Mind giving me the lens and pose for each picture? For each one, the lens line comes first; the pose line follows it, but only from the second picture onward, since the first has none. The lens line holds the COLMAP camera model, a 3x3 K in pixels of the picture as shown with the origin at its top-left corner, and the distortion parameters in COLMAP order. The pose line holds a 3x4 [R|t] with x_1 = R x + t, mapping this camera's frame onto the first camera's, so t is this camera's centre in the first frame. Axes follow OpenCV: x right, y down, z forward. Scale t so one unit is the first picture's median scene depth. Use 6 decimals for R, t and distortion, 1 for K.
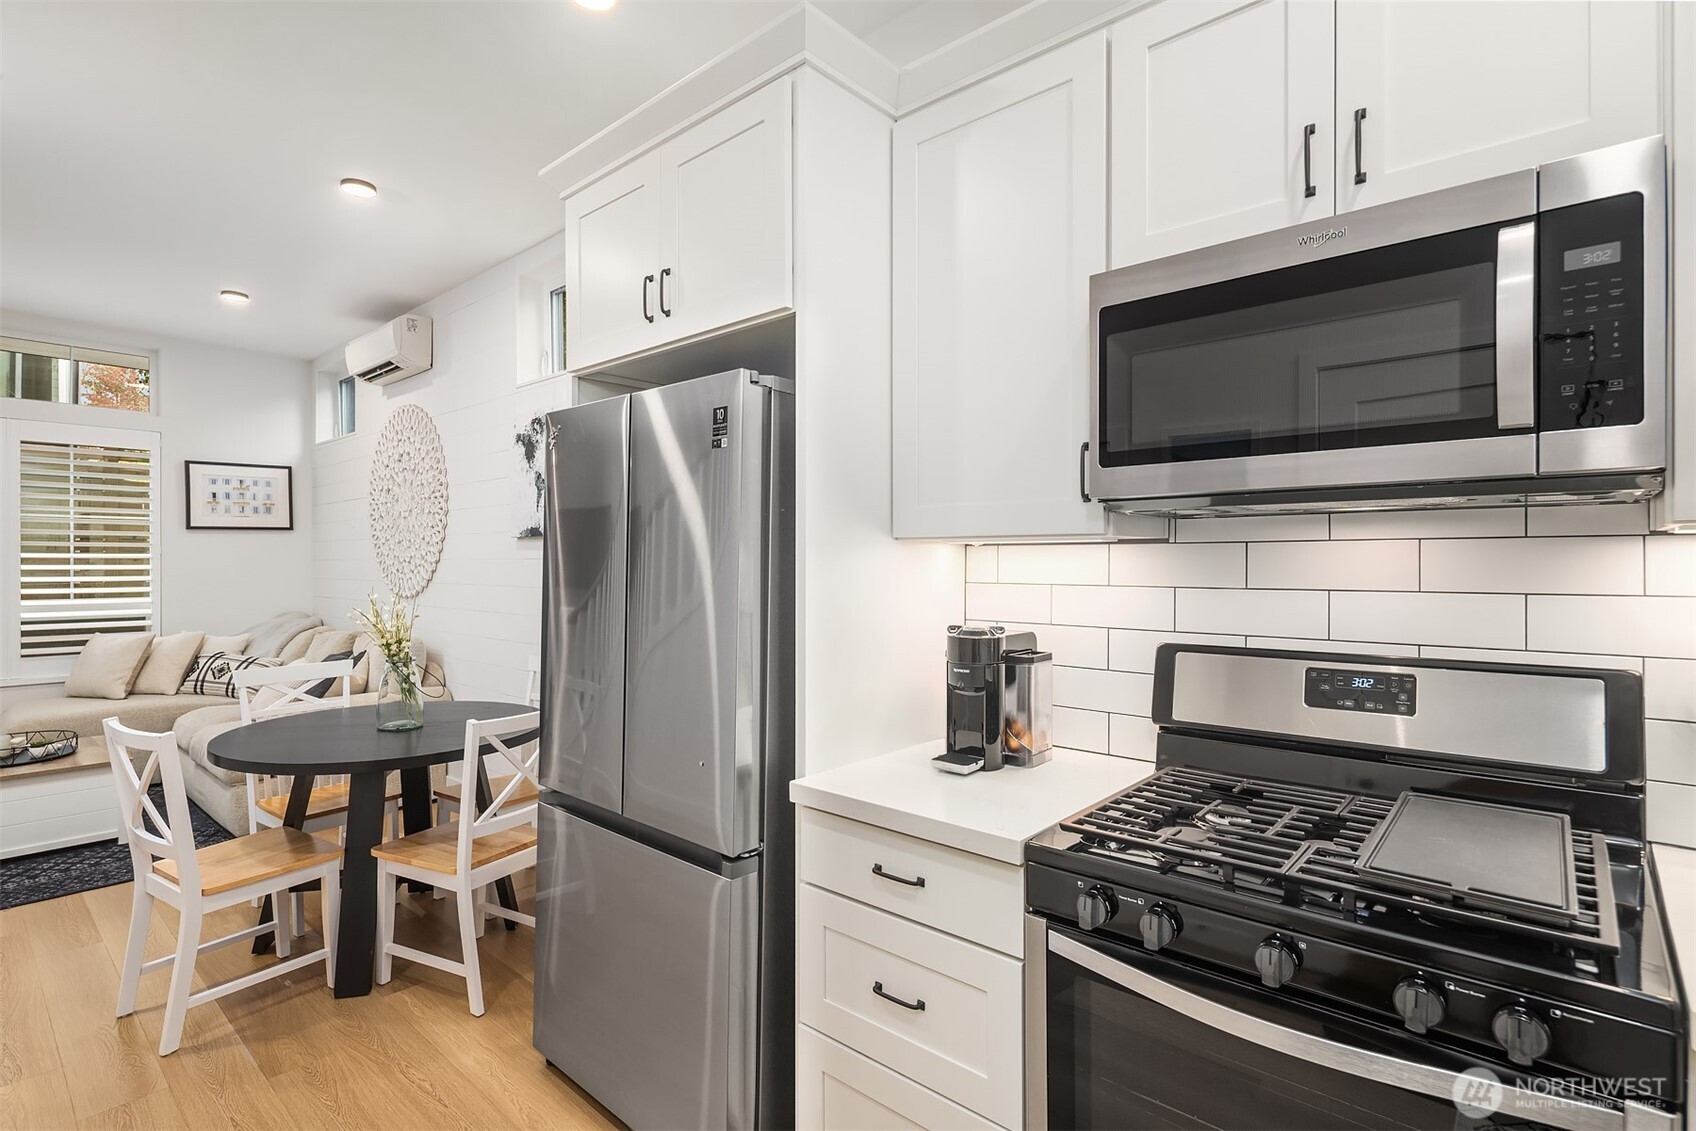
lens RADIAL K [[817.1, 0, 846.2], [0, 817.1, 564.3], [0, 0, 1]] dist [0.001047, -0.004833]
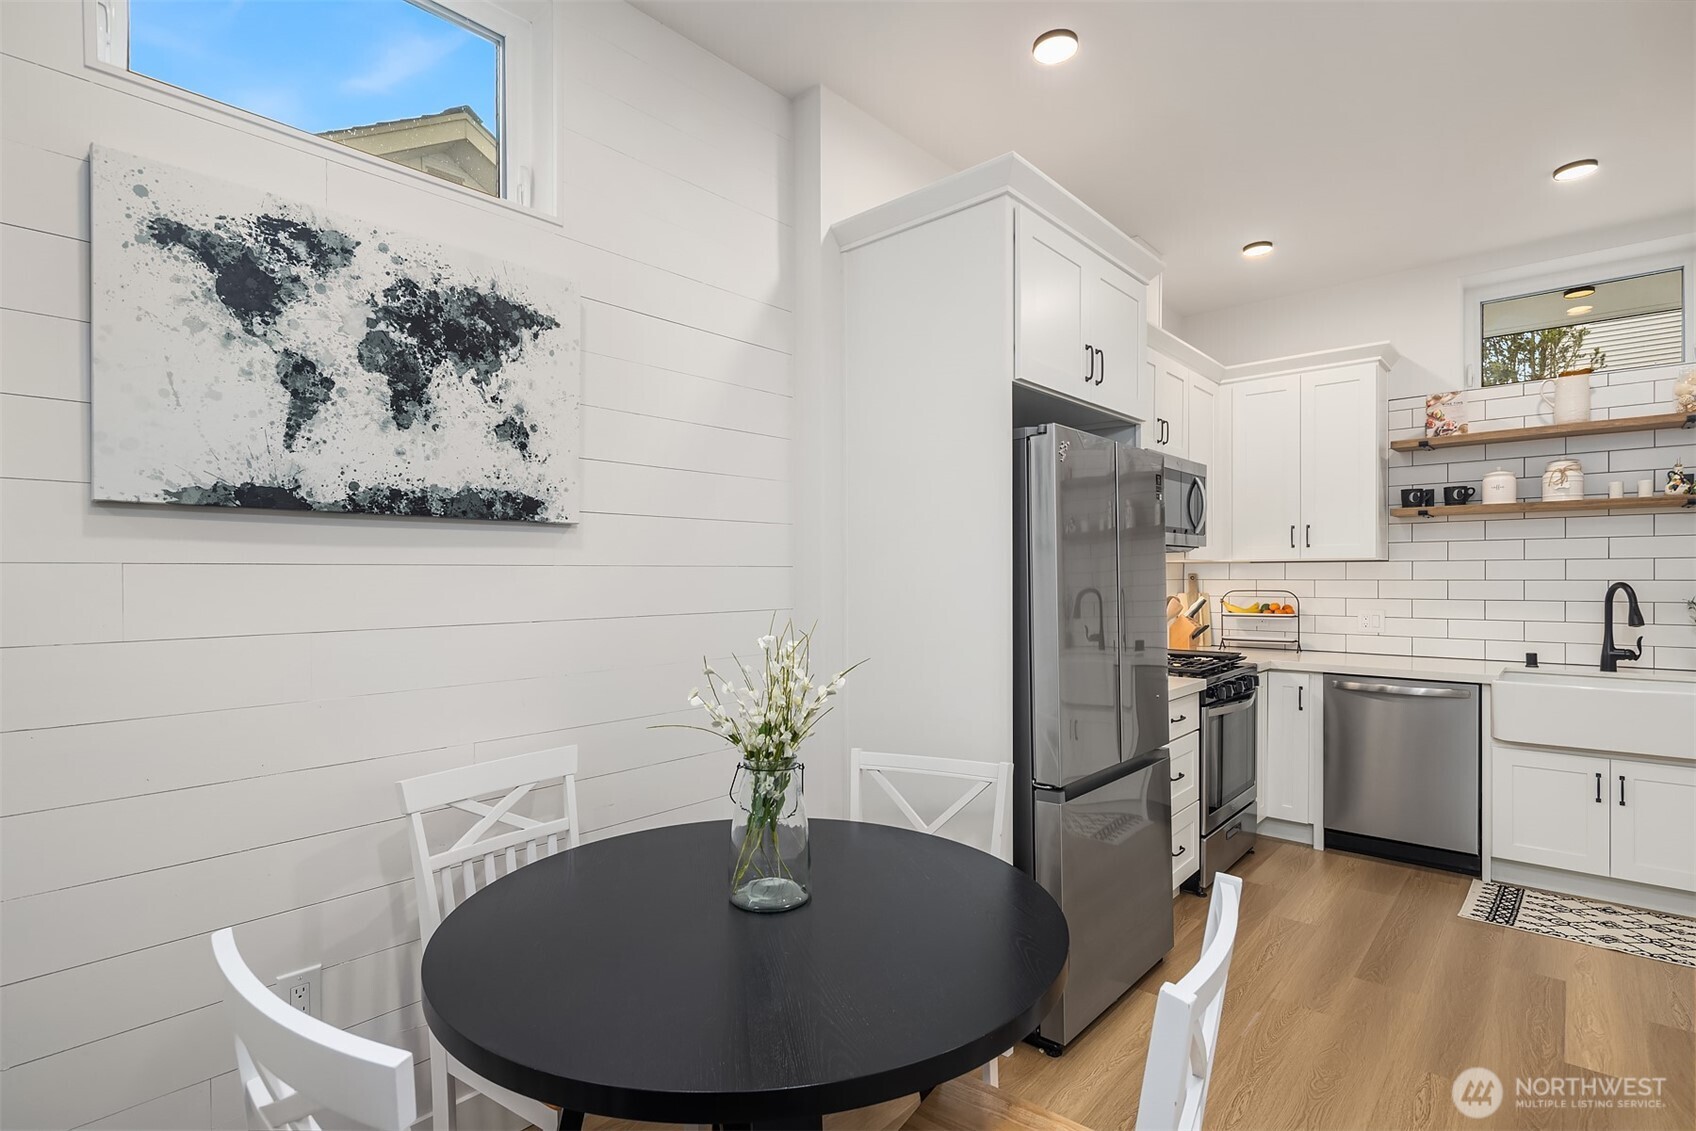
lens RADIAL K [[817.1, 0, 837.7], [0, 817.1, 580.5], [0, 0, 1]] dist [0.001047, -0.004833]
pose [[0.009578, -0.008345, 0.999919, -2.070128], [0.004815, 0.999954, 0.008299, 0.003232], [-0.999943, 0.004735, 0.009618, 1.875344]]
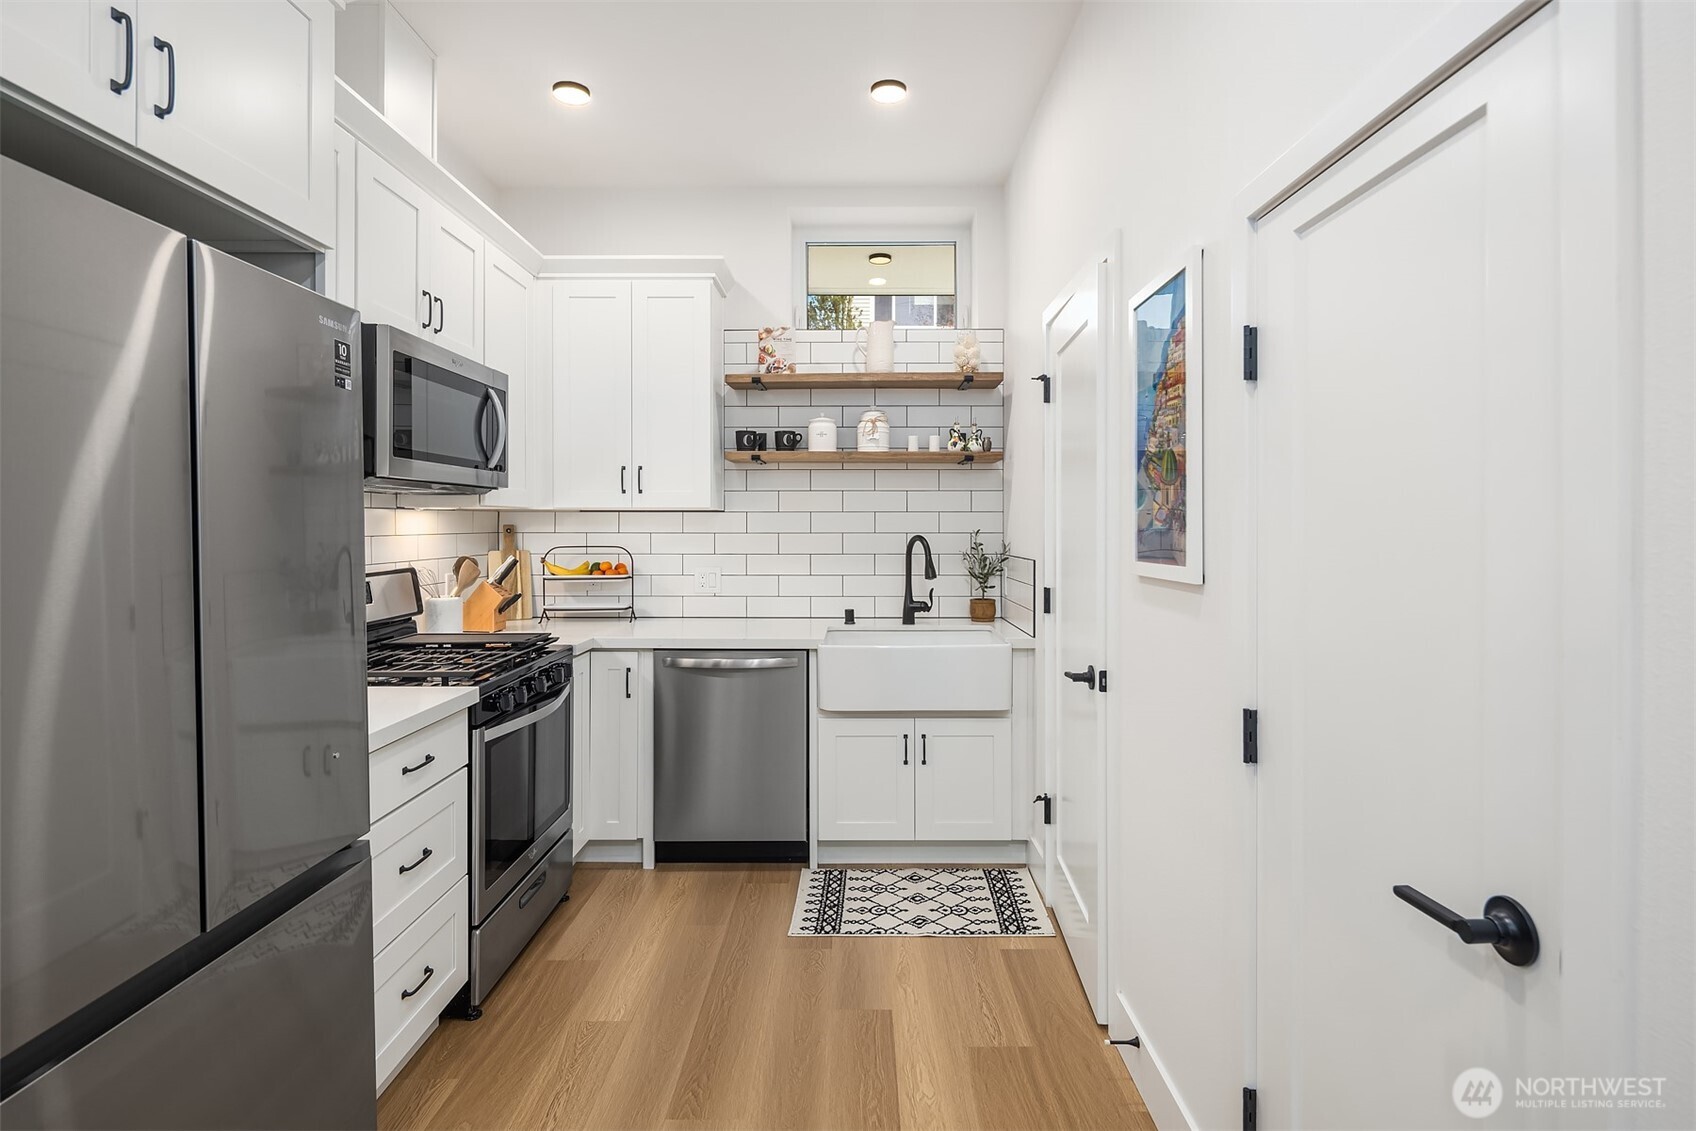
lens RADIAL K [[817.1, 0, 858.3], [0, 817.1, 528.1], [0, 0, 1]] dist [0.001047, -0.004833]
pose [[-0.662885, -0.004727, 0.748707, -1.363327], [0.000023, 0.999980, 0.006334, 0.003465], [-0.748721, 0.004216, -0.662871, 1.342852]]
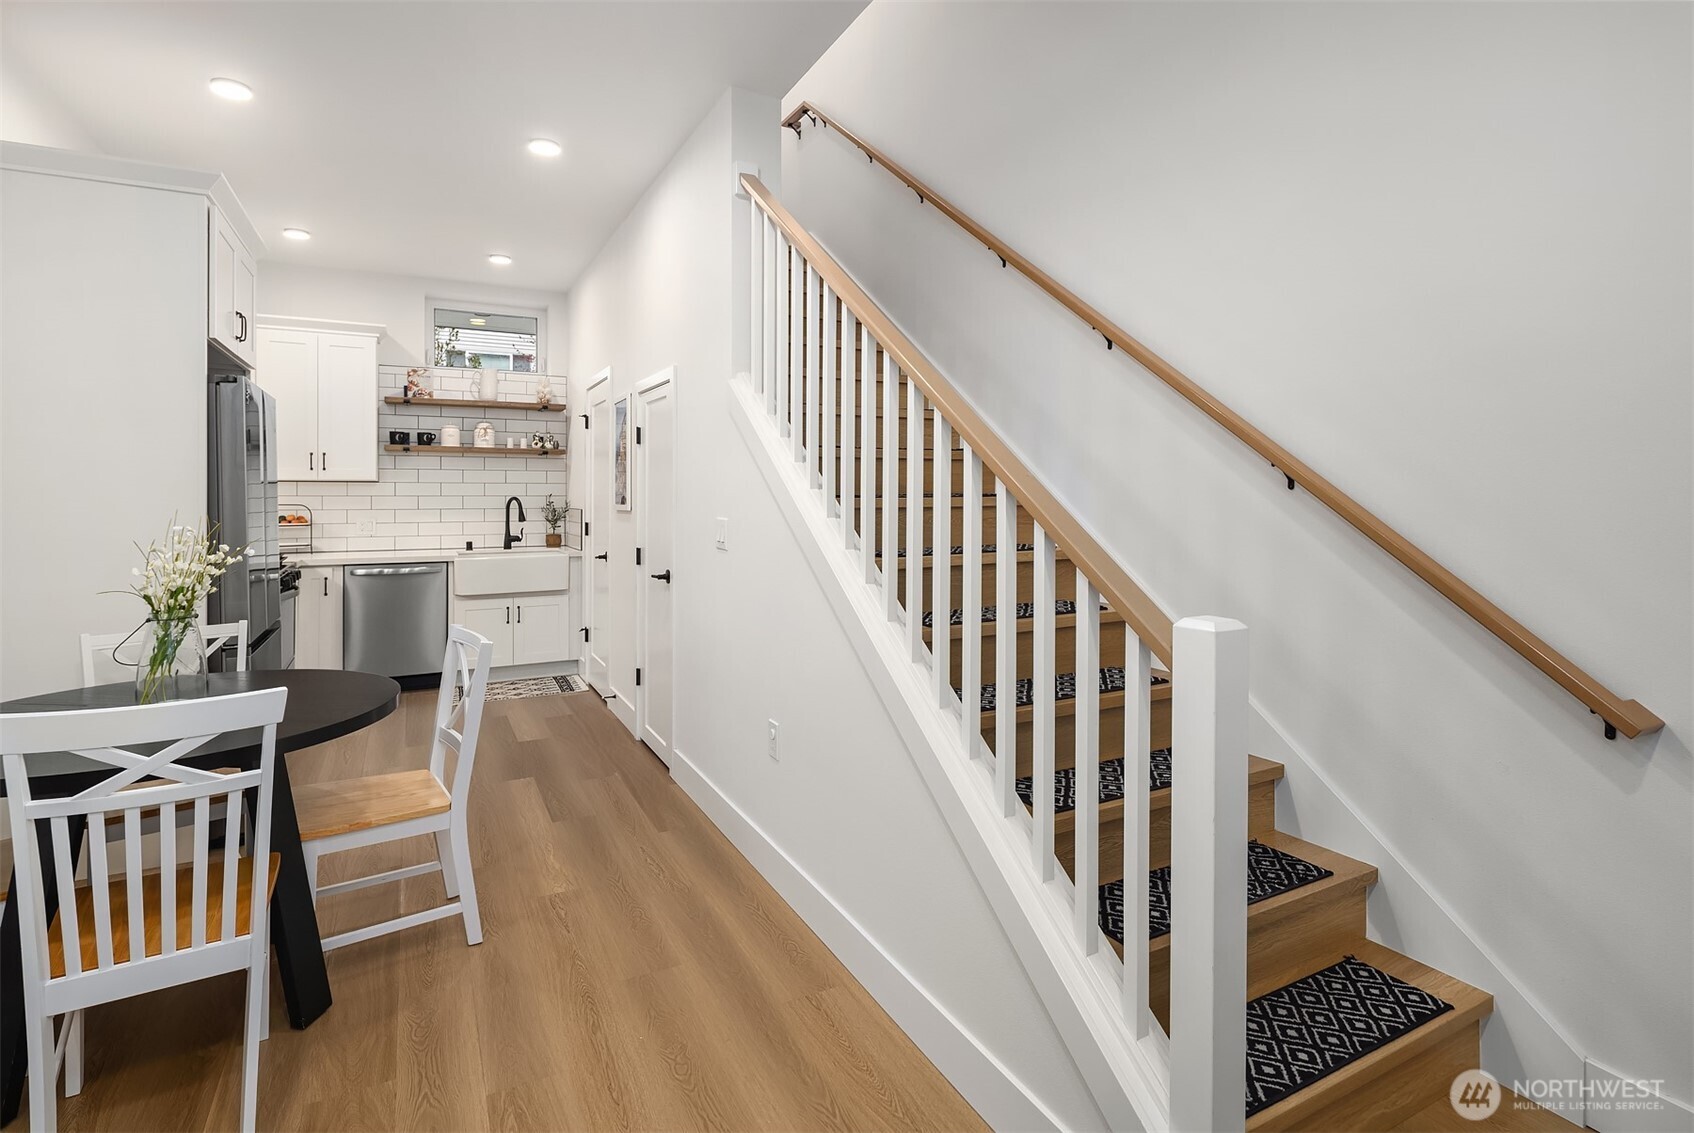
lens RADIAL K [[816.2, 0, 850.6], [0, 816.2, 493.7], [0, 0, 1]] dist [0.001047, -0.004833]
pose [[-0.937122, -0.002143, 0.348996, -2.689219], [-0.002179, 0.999998, 0.000291, 0.017913], [-0.348996, -0.000488, -0.937124, 2.861189]]
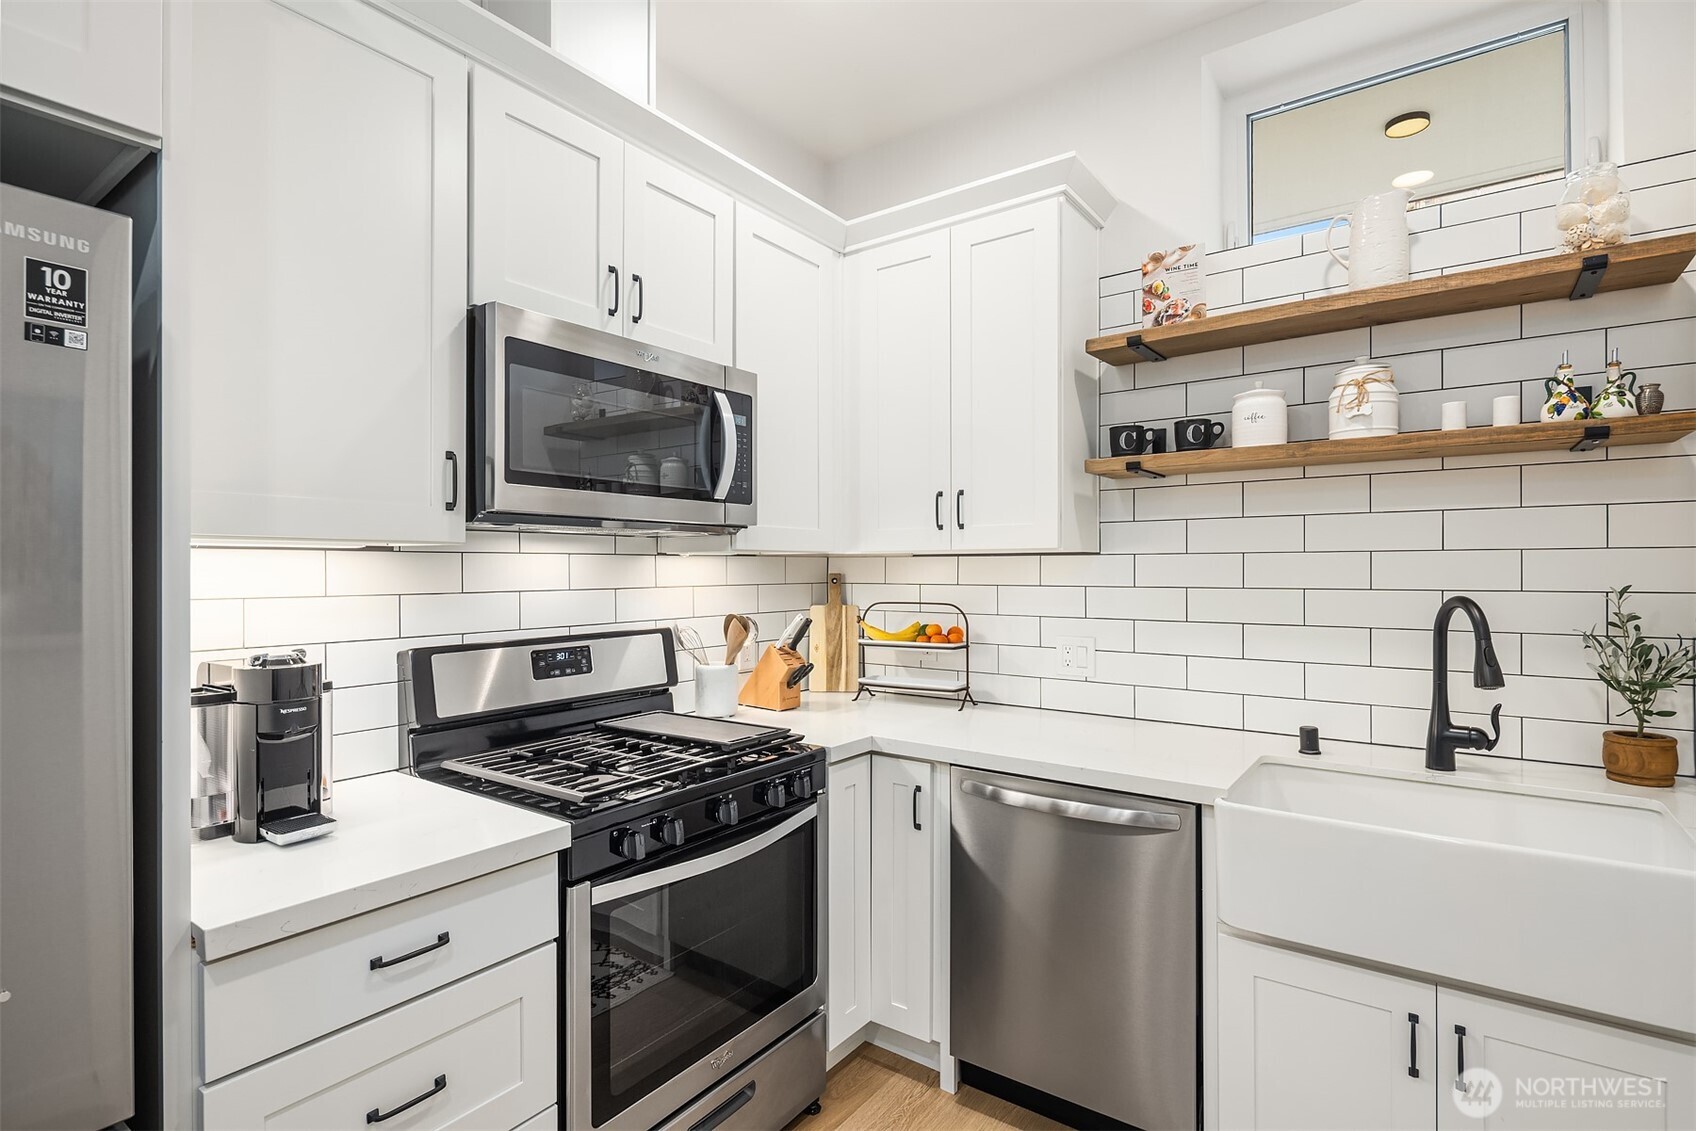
lens RADIAL K [[817.1, 0, 844.4], [0, 817.1, 570.4], [0, 0, 1]] dist [0.001047, -0.004833]
pose [[-0.090582, -0.002020, 0.995887, -0.804841], [0.003216, 0.999992, 0.002321, -0.003401], [-0.995884, 0.003413, -0.090574, 0.644188]]
